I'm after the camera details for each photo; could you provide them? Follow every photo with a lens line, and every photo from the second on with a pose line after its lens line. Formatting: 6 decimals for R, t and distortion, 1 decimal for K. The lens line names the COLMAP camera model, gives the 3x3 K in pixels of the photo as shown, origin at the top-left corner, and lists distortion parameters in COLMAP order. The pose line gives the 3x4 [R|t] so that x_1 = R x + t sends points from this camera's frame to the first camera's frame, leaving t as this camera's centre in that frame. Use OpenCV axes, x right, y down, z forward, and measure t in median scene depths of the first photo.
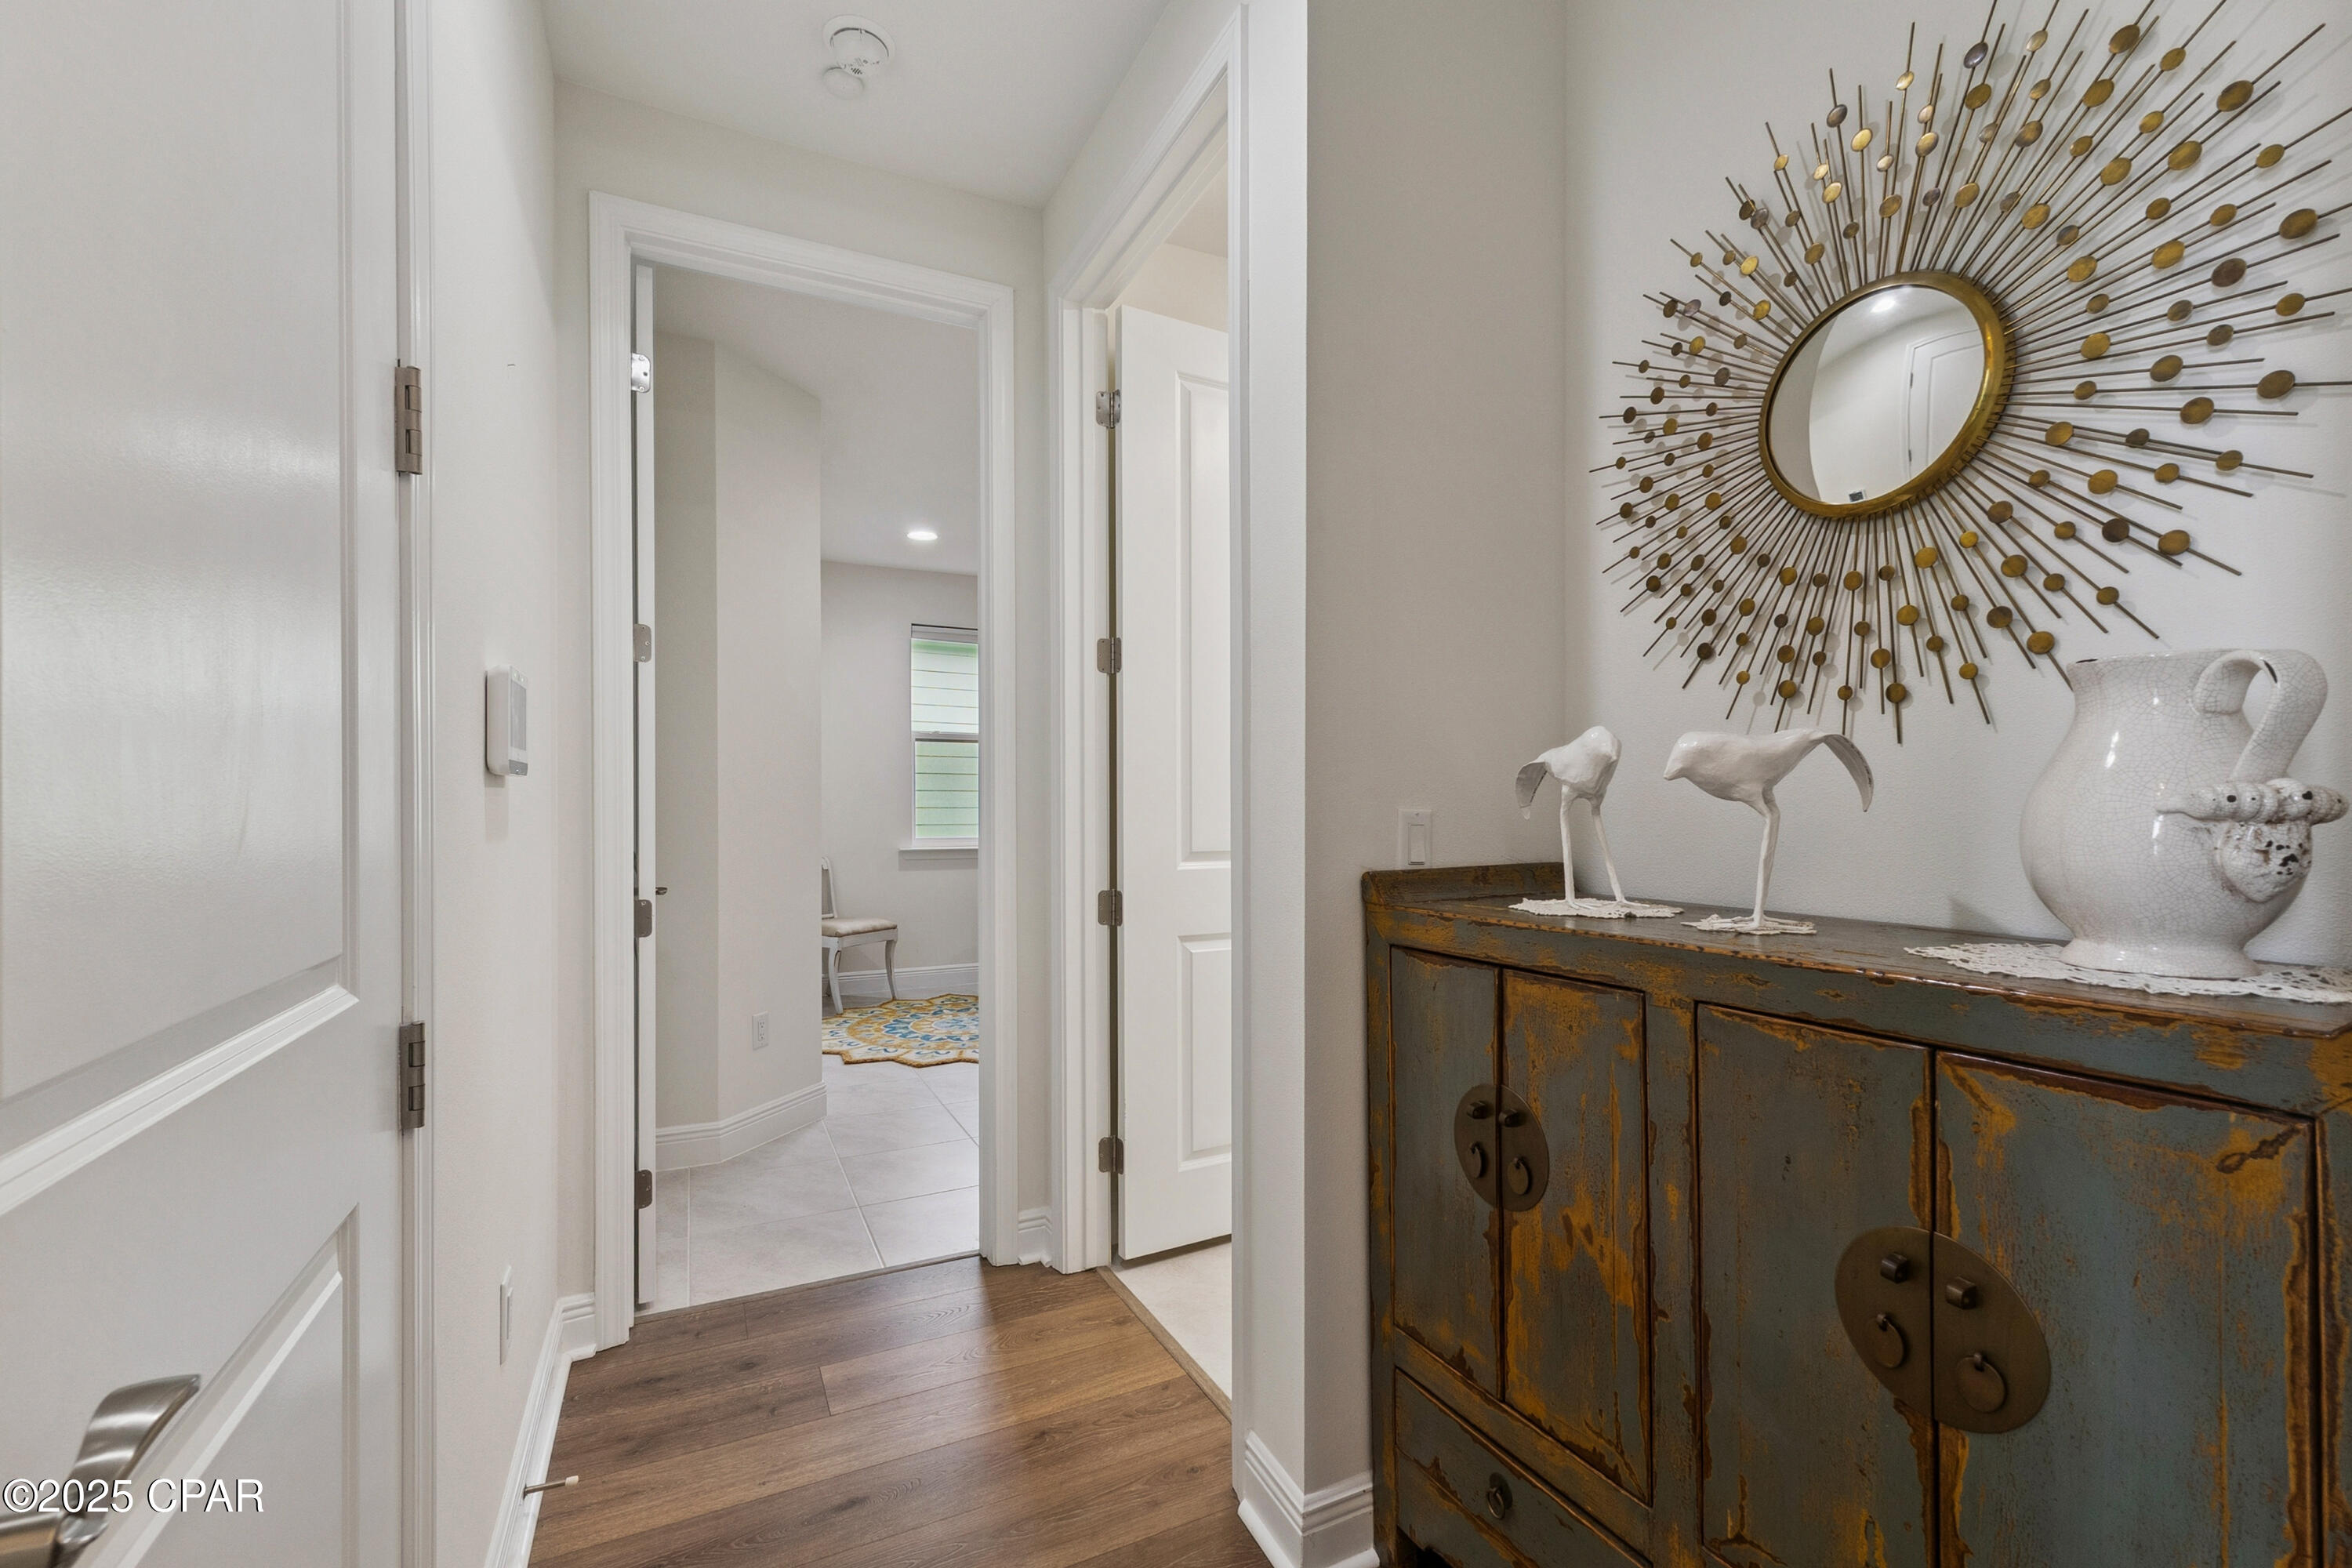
lens RADIAL K [[1001.1, 0, 1171.5], [0, 1001.1, 819.2], [0, 0, 1]] dist [0.002709, 0.000070]
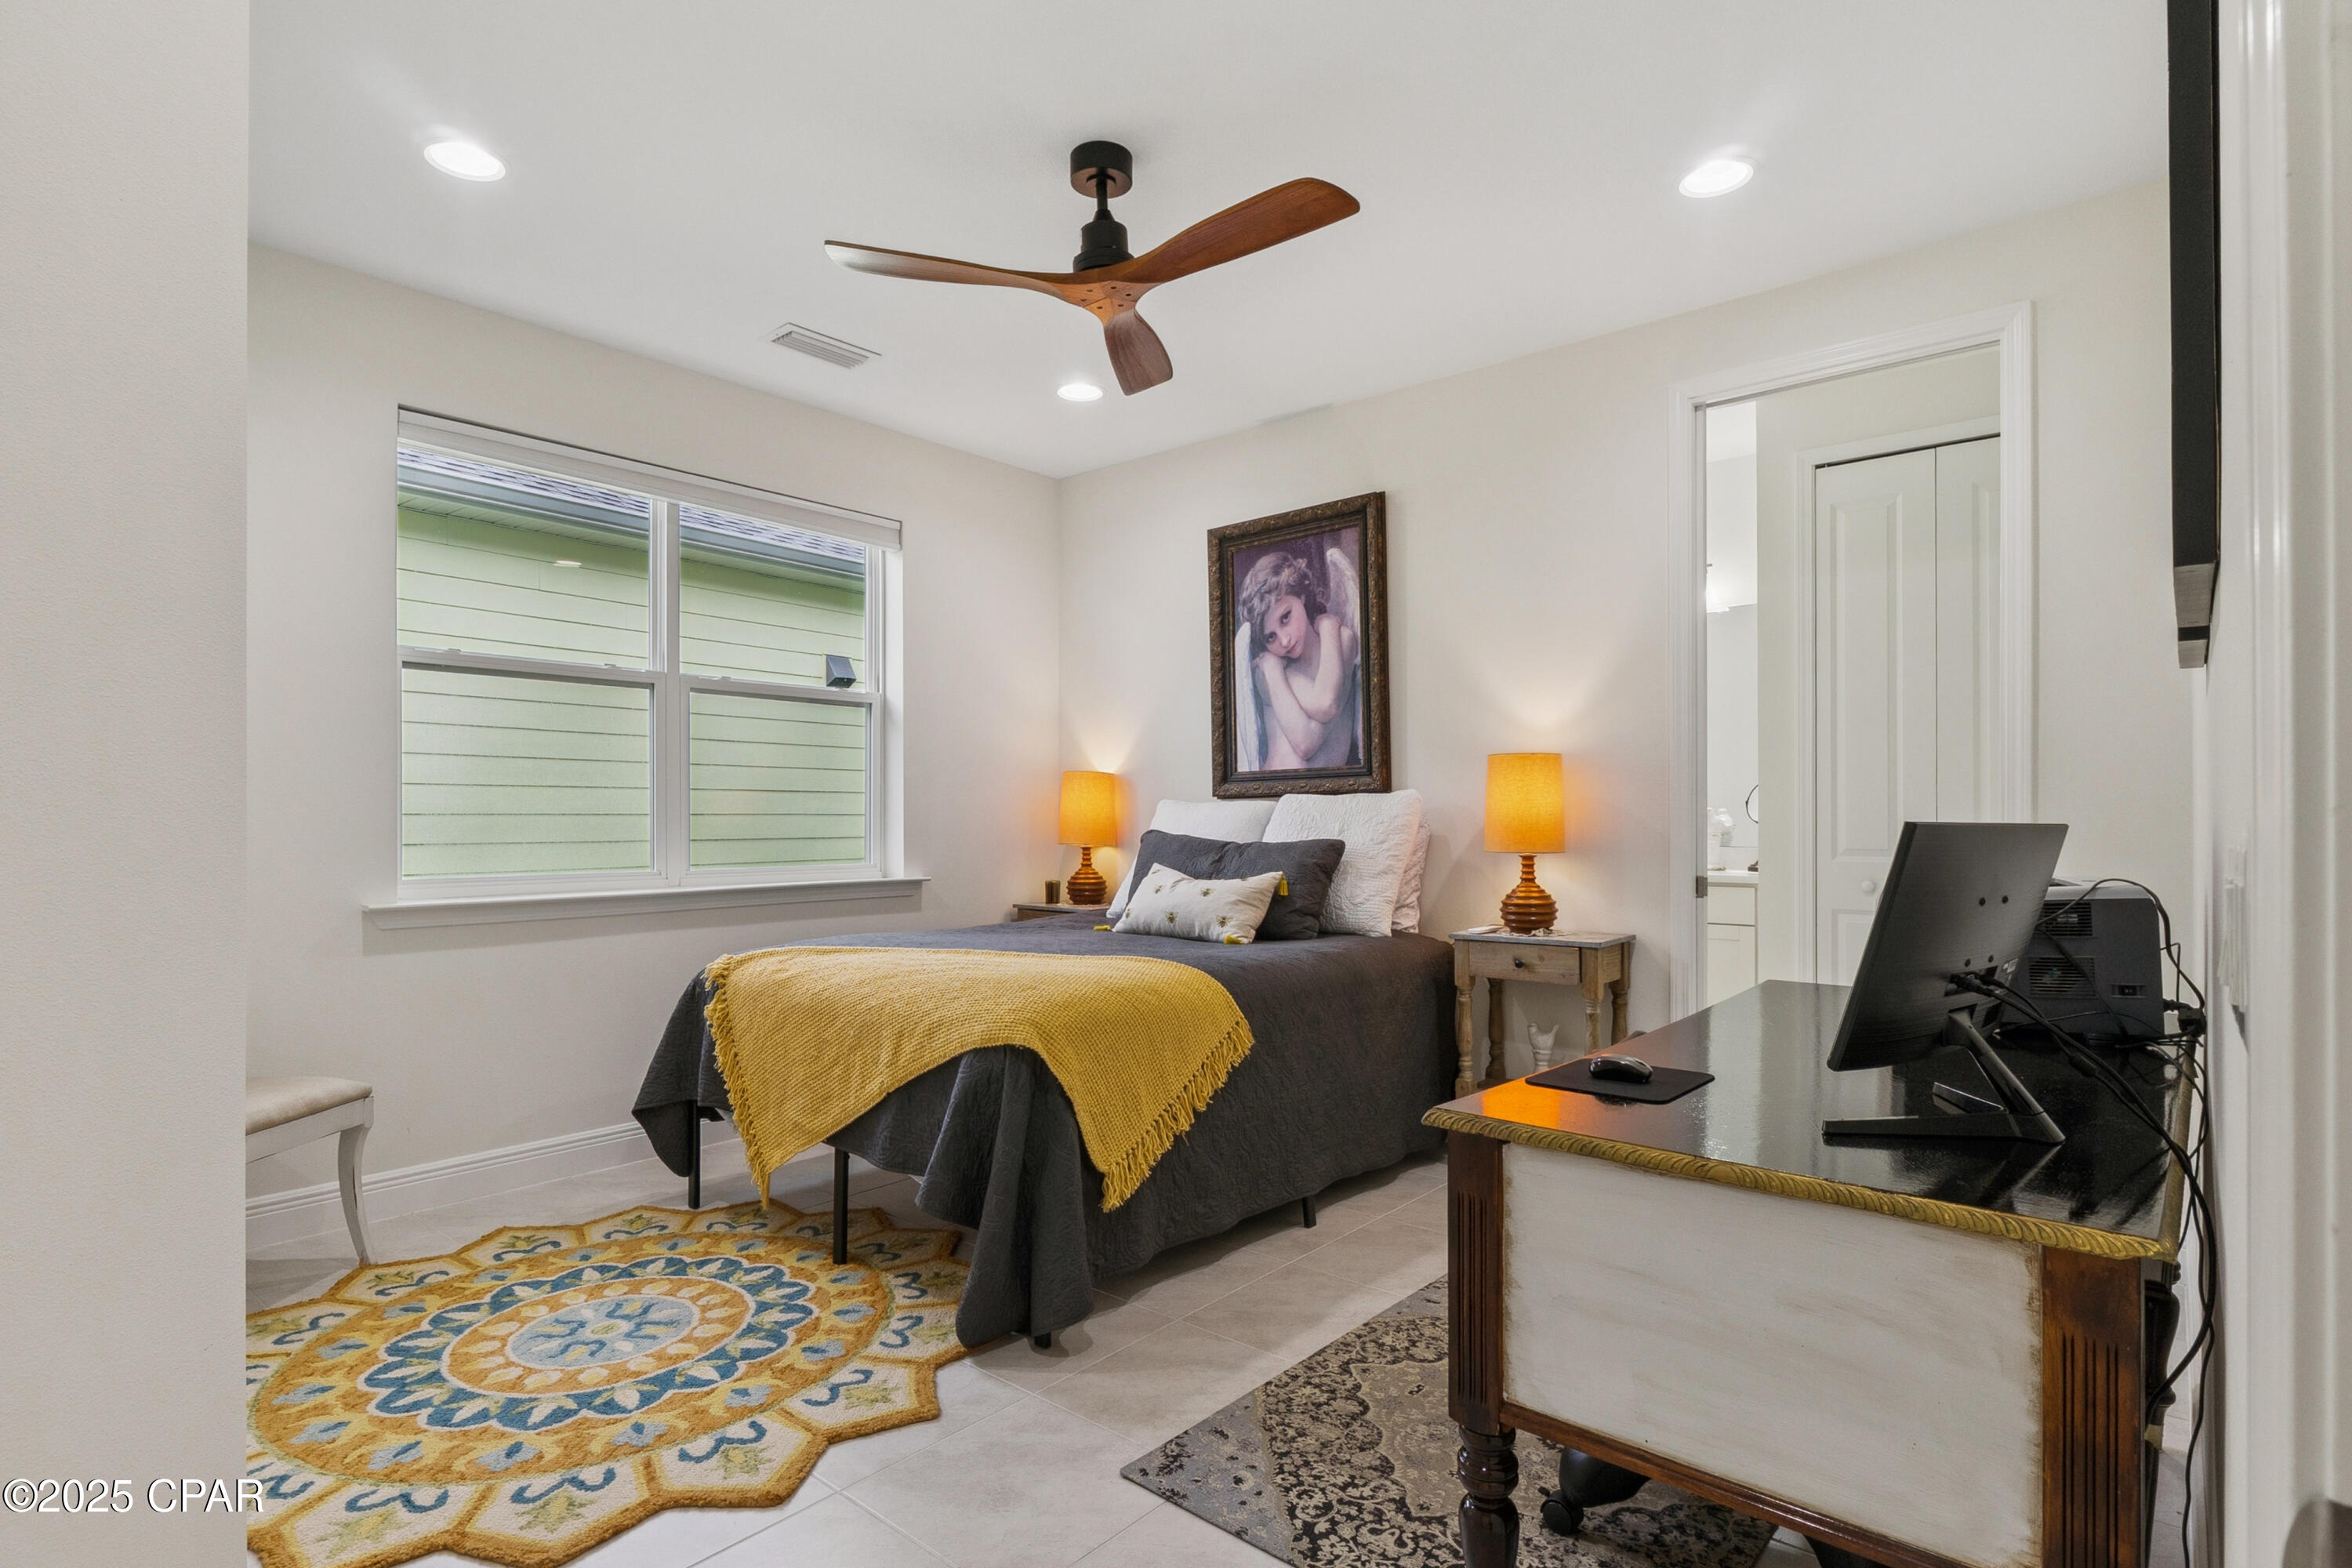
lens RADIAL K [[1176.4, 0, 1176.3], [0, 1176.4, 828.4], [0, 0, 1]] dist [0.000738, 0.000071]
pose [[0.917558, 0.000463, 0.397601, -0.159455], [0.001398, 0.999989, -0.004393, -0.002343], [-0.397599, 0.004587, 0.917548, 0.405032]]
